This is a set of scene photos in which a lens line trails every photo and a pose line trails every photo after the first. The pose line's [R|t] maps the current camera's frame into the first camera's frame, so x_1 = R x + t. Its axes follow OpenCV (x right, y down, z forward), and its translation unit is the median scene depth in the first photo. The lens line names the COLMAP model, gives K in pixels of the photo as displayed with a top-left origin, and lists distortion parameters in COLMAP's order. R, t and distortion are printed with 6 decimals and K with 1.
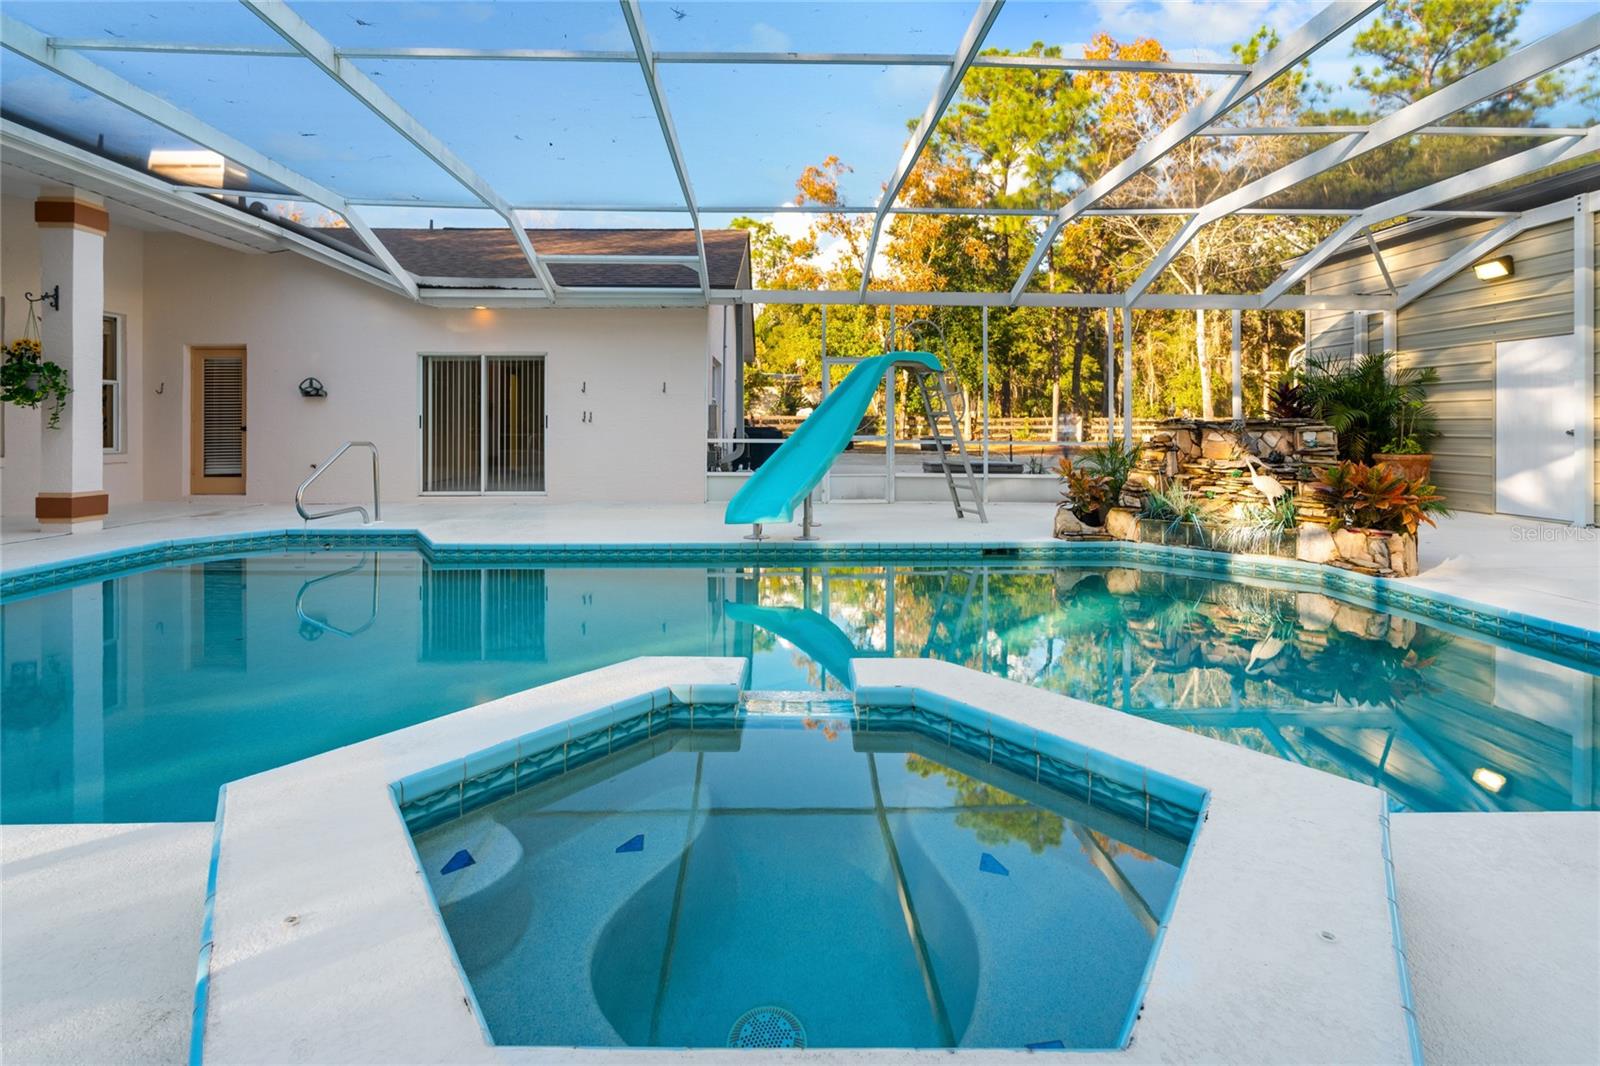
lens RADIAL K [[747.8, 0, 791.7], [0, 747.8, 423.7], [0, 0, 1]] dist [-0.004458, -0.000483]
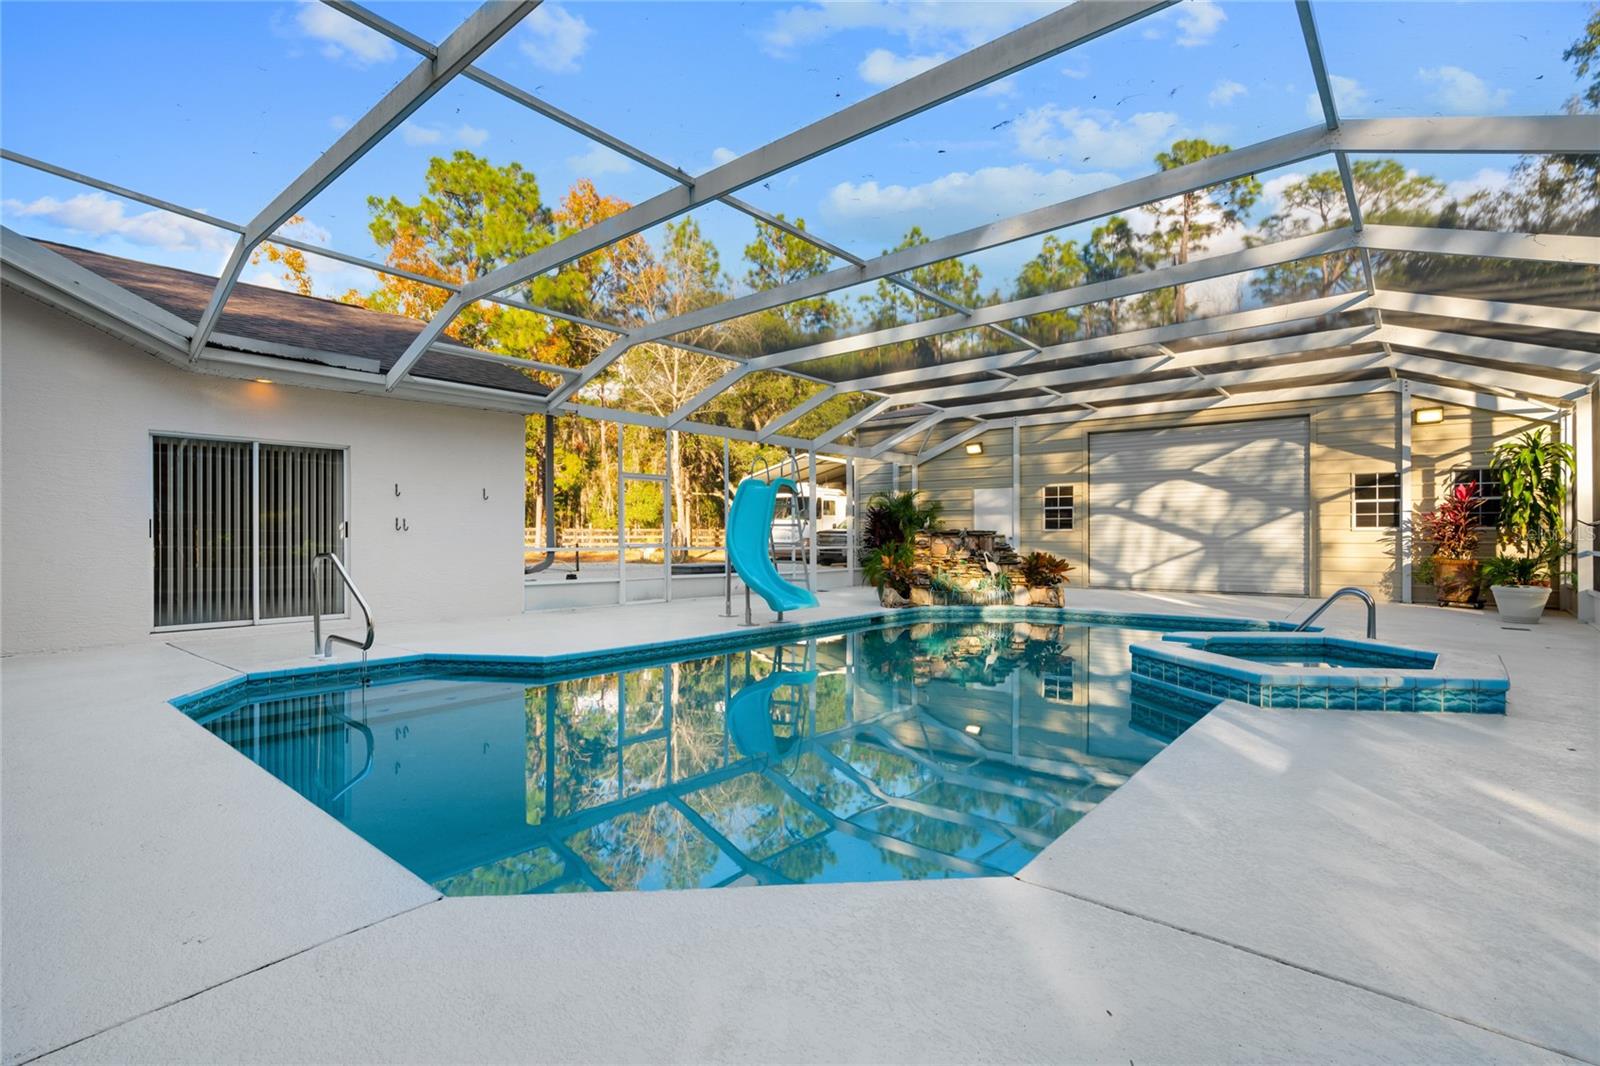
lens RADIAL K [[746.7, 0, 797.1], [0, 746.7, 535.9], [0, 0, 1]] dist [-0.005064, 0.000612]
pose [[0.675086, -0.000053, 0.737739, -0.707497], [-0.001563, 0.999998, 0.001502, 0.002931], [-0.737738, -0.002167, 0.675084, 0.086969]]
